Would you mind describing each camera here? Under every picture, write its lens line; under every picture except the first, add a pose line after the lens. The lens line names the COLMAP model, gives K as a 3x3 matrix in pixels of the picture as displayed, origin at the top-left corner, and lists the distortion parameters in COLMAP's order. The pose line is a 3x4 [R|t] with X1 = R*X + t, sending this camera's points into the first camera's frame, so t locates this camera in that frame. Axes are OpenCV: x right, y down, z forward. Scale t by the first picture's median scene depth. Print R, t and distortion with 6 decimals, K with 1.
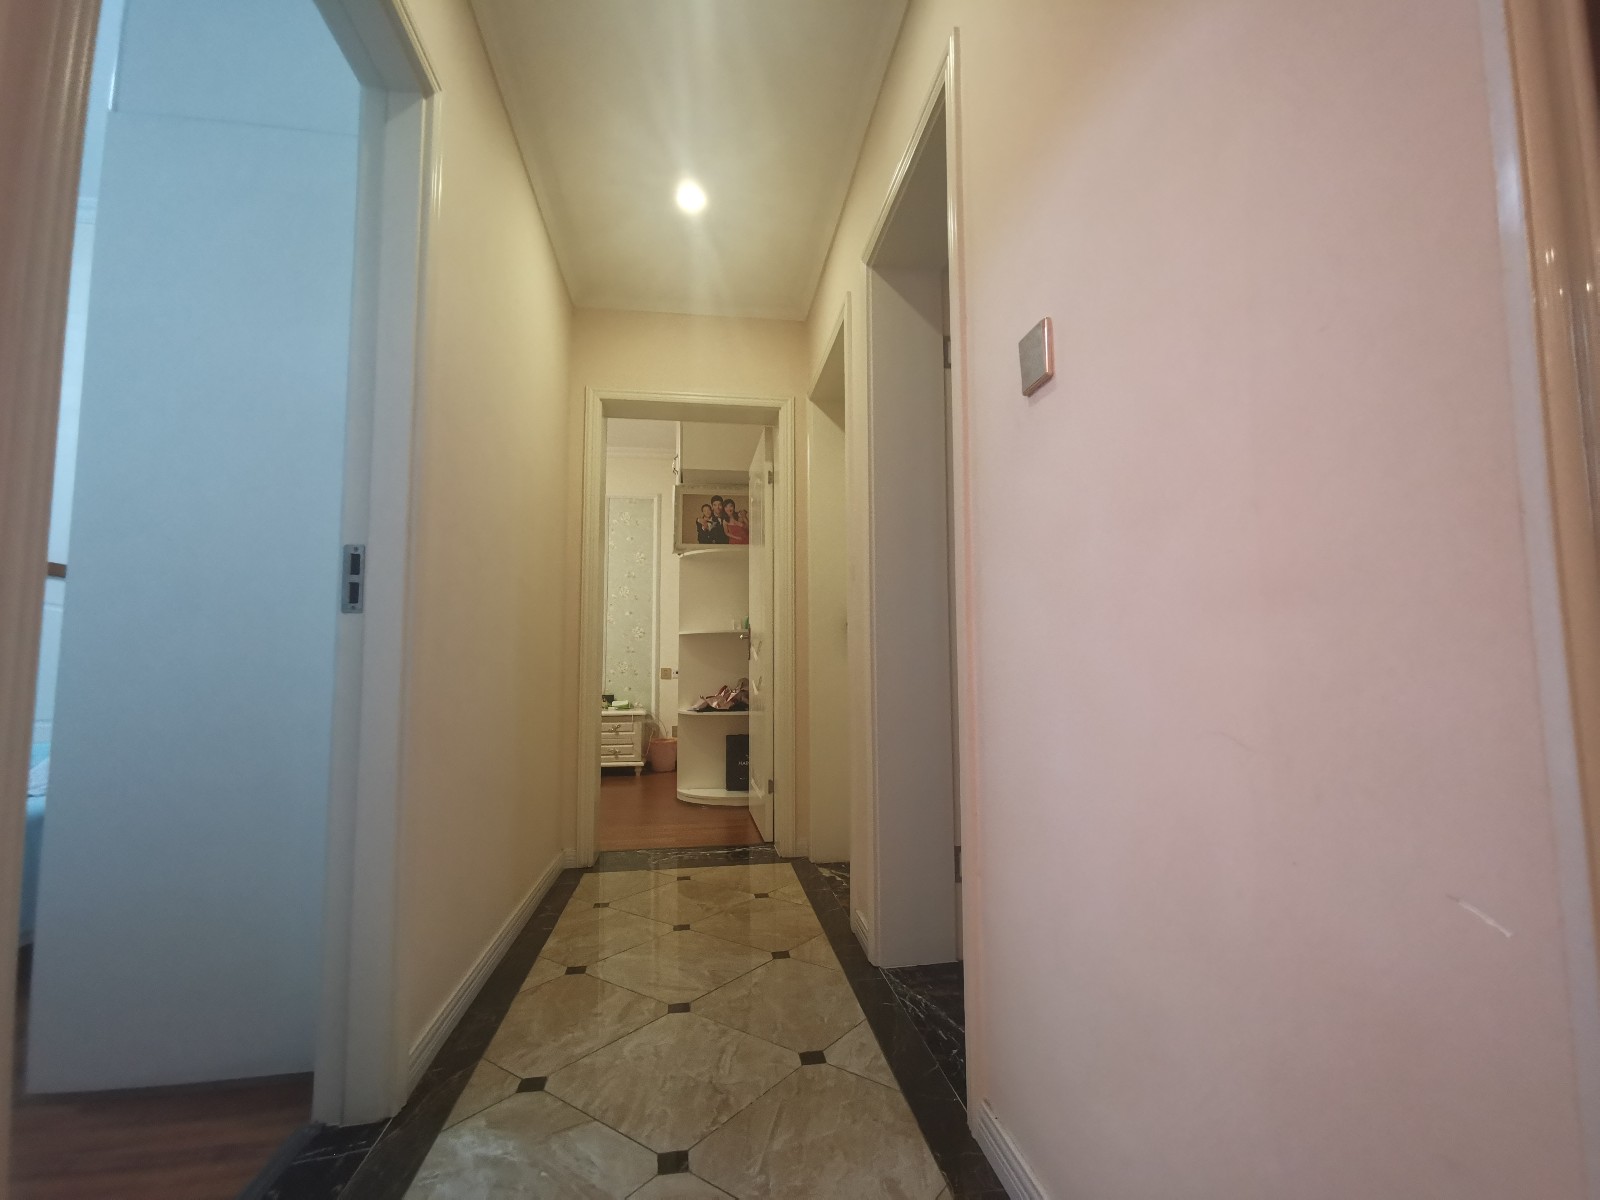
lens RADIAL K [[736.6, 0, 807.1], [0, 736.6, 605.2], [0, 0, 1]] dist [-0.015291, 0.016452]
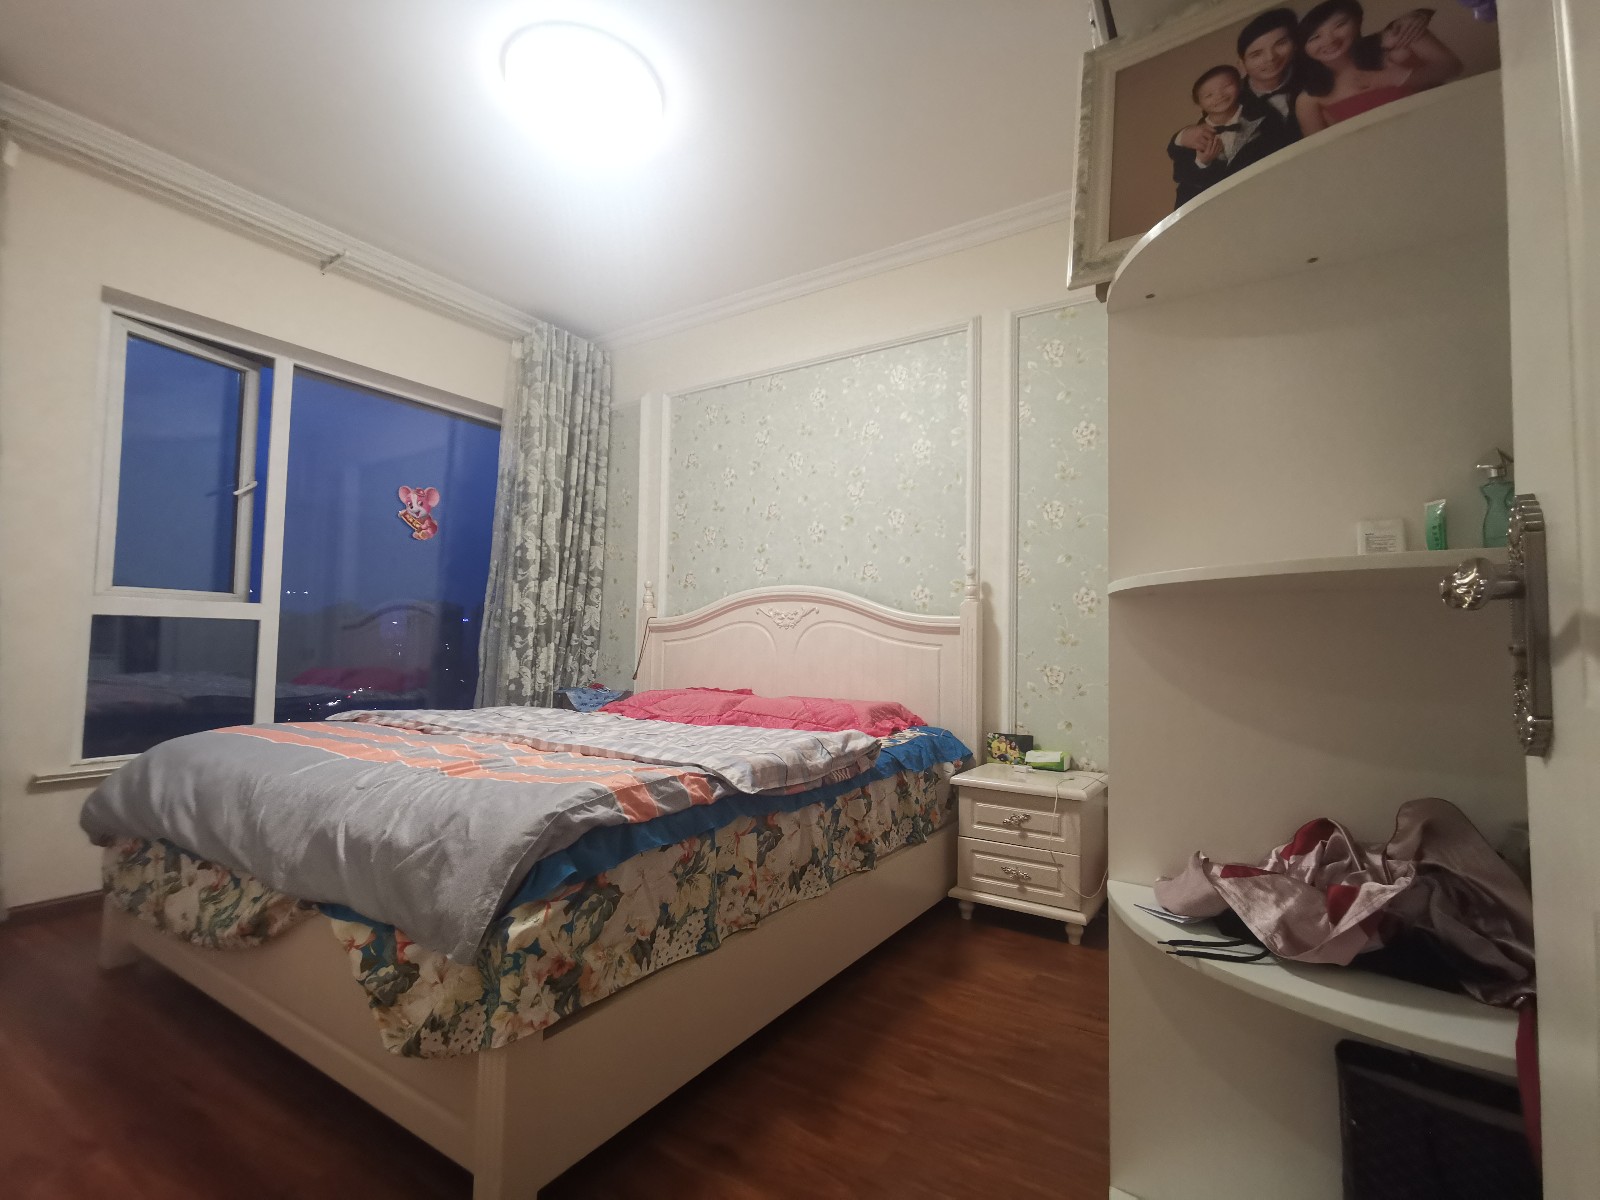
lens RADIAL K [[736.6, 0, 807.1], [0, 736.6, 605.2], [0, 0, 1]] dist [-0.015291, 0.016452]
pose [[0.748728, -0.014716, -0.662714, -0.078698], [0.036092, 0.999176, 0.018588, 0.033468], [0.661894, -0.037836, 0.748642, 0.720086]]
